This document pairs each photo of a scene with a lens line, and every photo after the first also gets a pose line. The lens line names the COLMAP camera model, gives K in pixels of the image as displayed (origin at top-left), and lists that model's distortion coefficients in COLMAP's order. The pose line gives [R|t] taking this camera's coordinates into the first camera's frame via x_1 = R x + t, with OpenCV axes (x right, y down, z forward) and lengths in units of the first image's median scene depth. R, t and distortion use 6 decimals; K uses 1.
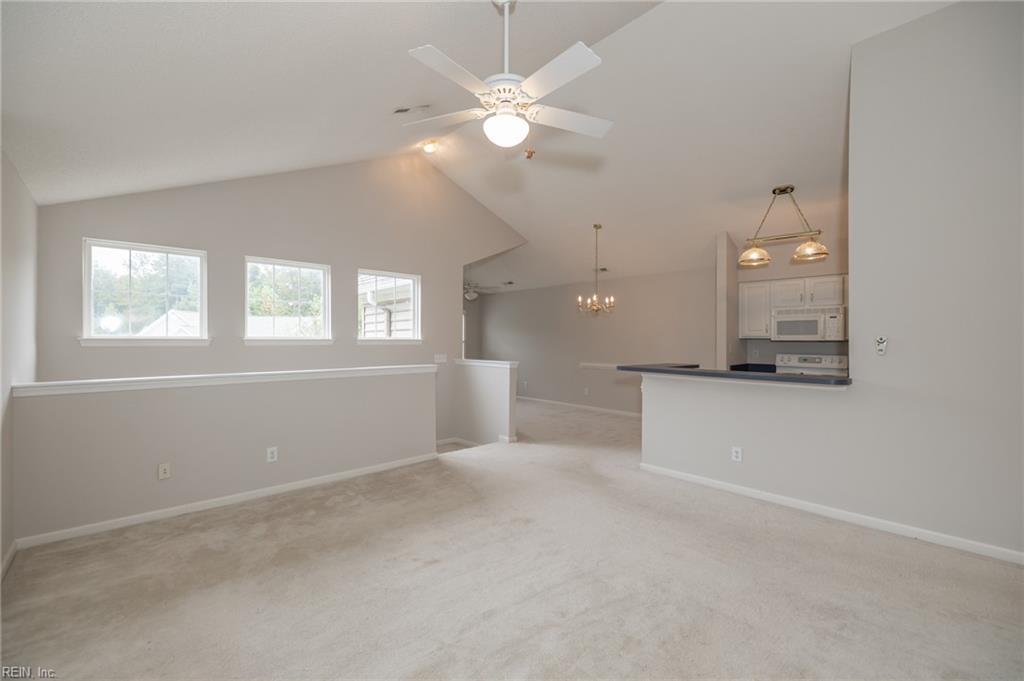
lens RADIAL K [[435.6, 0, 510.2], [0, 435.6, 337.1], [0, 0, 1]] dist [-0.001625, -0.000229]
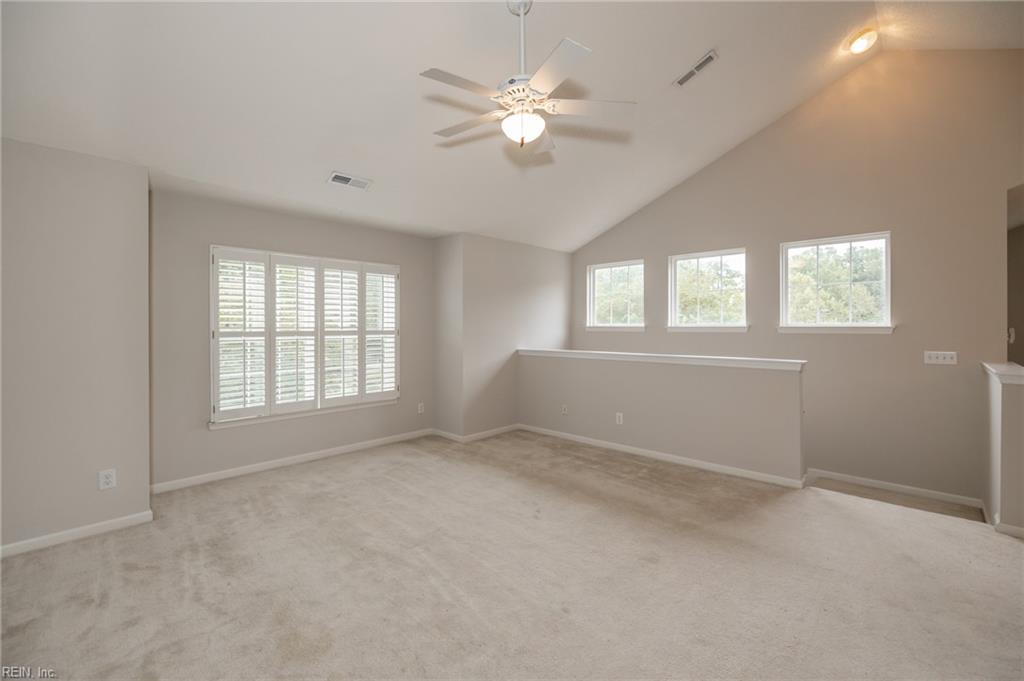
lens RADIAL K [[435.6, 0, 510.2], [0, 435.6, 337.1], [0, 0, 1]] dist [-0.001625, -0.000229]
pose [[0.077486, 0.023121, -0.996725, 0.498544], [0.004512, 0.999713, 0.023541, 0.002726], [0.996983, -0.006321, 0.077359, 0.436317]]
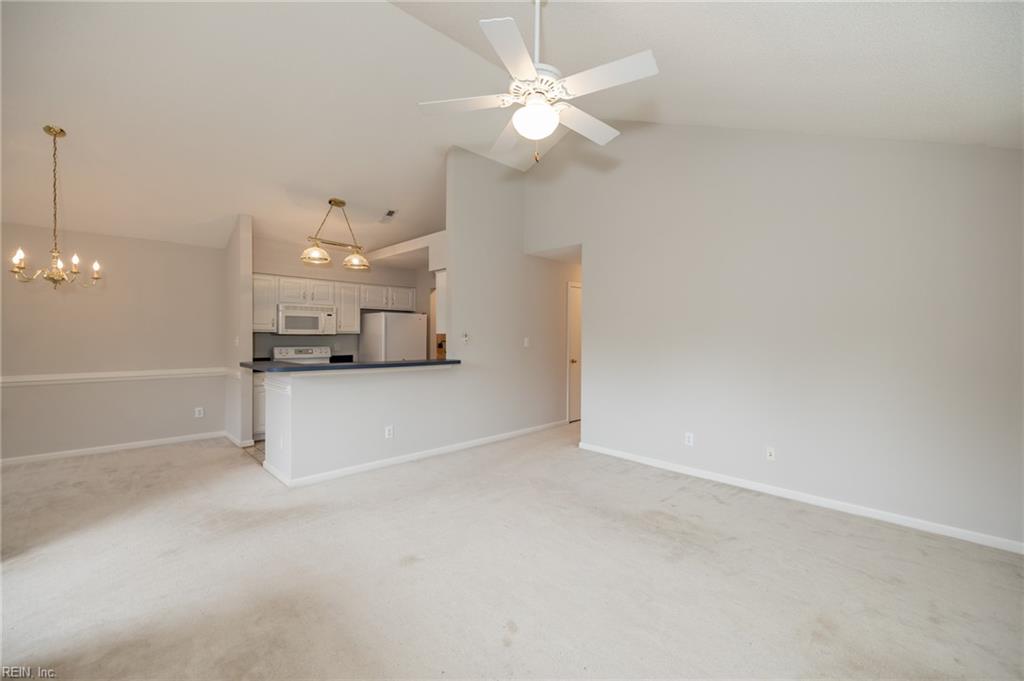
lens RADIAL K [[435.6, 0, 510.2], [0, 435.6, 337.1], [0, 0, 1]] dist [-0.001625, -0.000229]
pose [[-0.049102, -0.007657, 0.998764, -0.486537], [-0.010265, 0.999922, 0.007162, 0.001555], [-0.998741, -0.009900, -0.049177, 0.539933]]
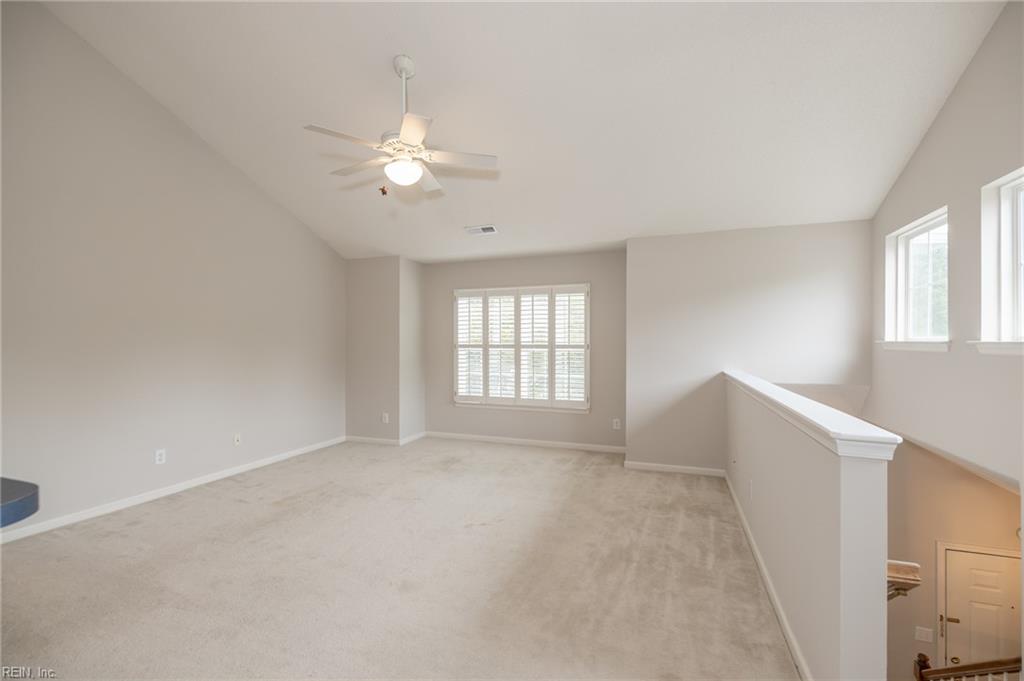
lens RADIAL K [[440.5, 0, 512.0], [0, 440.5, 340.5], [0, 0, 1]] dist [-0.000989, -0.000054]
pose [[-0.878725, -0.000323, -0.477328, 0.154819], [0.001723, 0.999991, -0.003847, 0.003217], [0.477325, -0.004203, -0.878717, 1.103787]]
